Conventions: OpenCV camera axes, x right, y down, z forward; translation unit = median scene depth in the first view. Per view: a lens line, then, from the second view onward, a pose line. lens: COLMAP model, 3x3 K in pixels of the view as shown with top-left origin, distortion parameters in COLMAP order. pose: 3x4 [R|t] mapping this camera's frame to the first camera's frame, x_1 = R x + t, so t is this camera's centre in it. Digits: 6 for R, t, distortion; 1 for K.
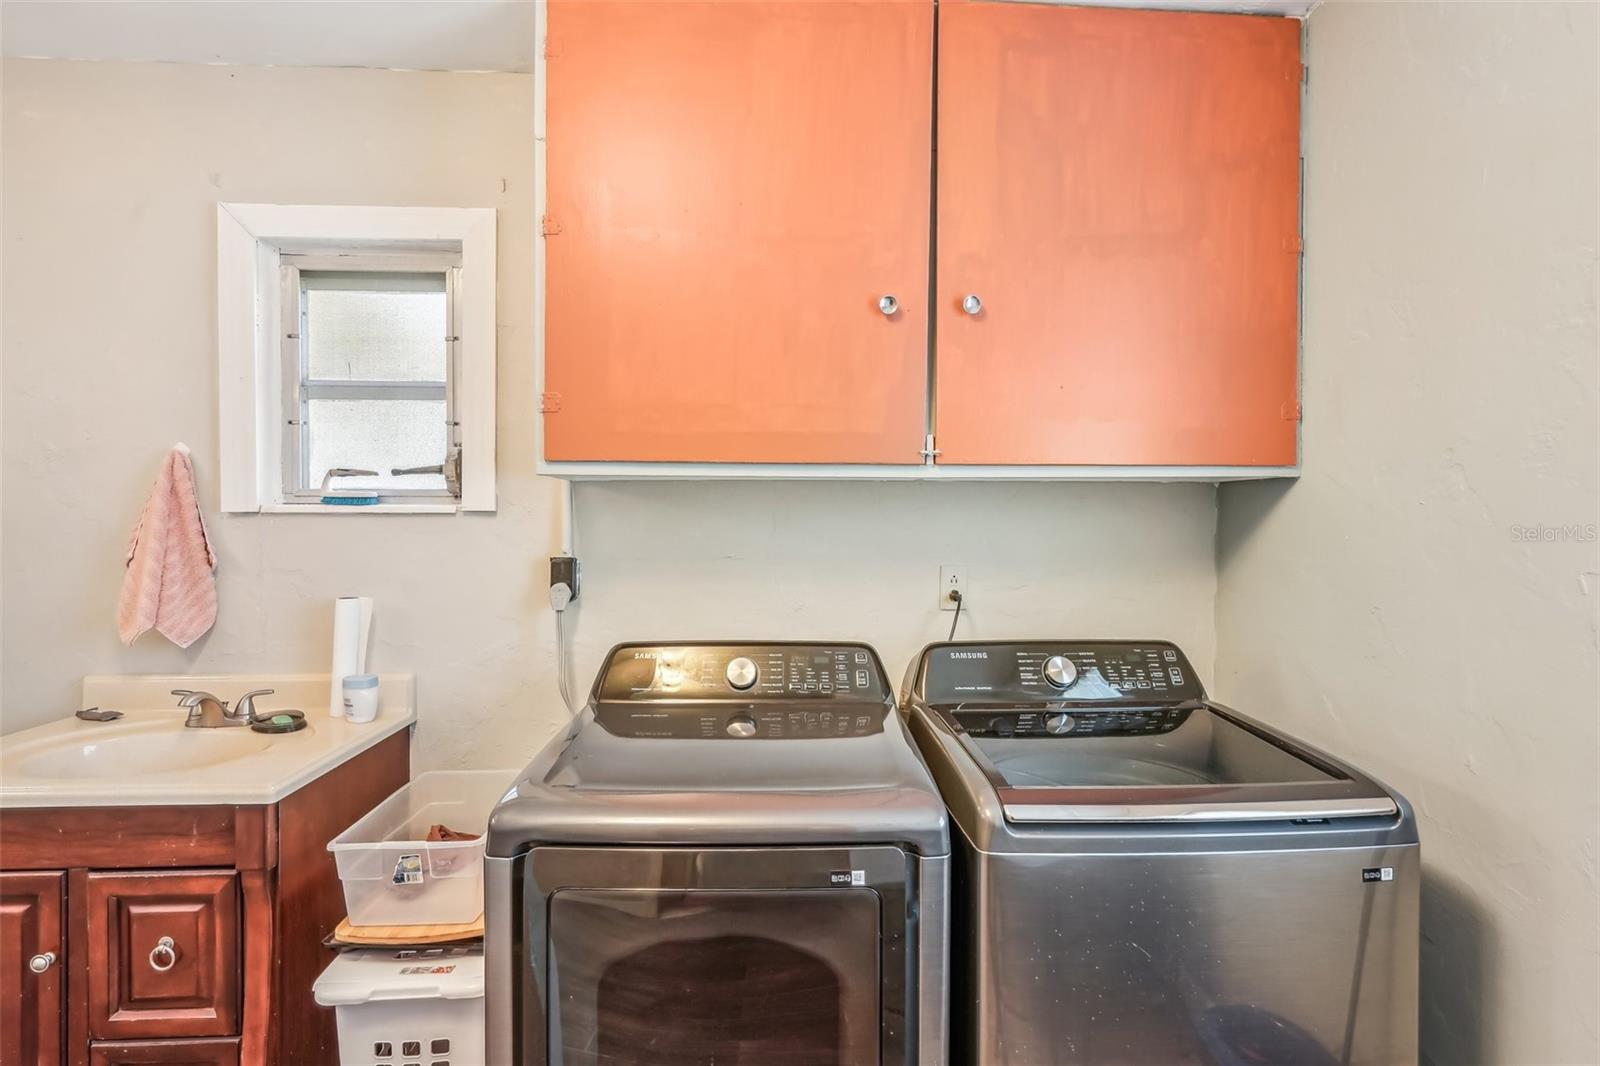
lens RADIAL K [[755.5, 0, 789.0], [0, 755.5, 517.8], [0, 0, 1]] dist [-0.001550, 0.000957]
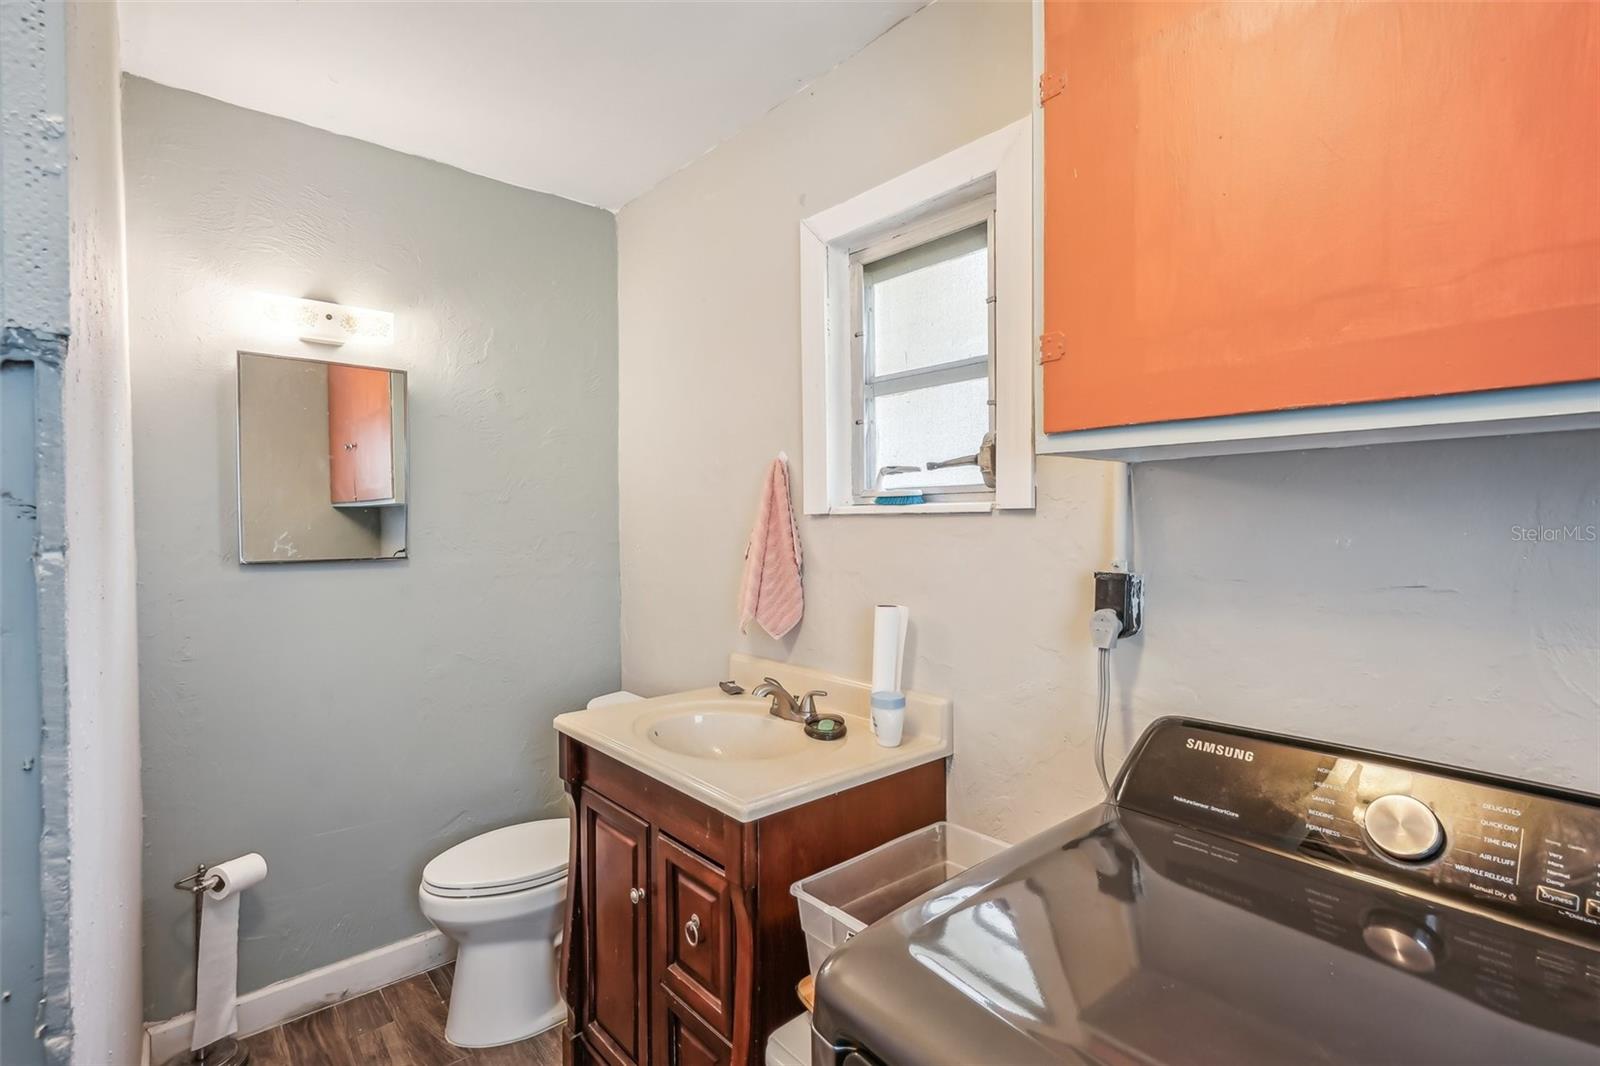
lens RADIAL K [[751.2, 0, 799.5], [0, 751.2, 534.9], [0, 0, 1]] dist [-0.003362, 0.000262]
pose [[0.624865, 0.008171, -0.780690, 0.062734], [0.009045, 0.999802, 0.017705, 0.002246], [0.780680, -0.018125, 0.624668, 0.338231]]
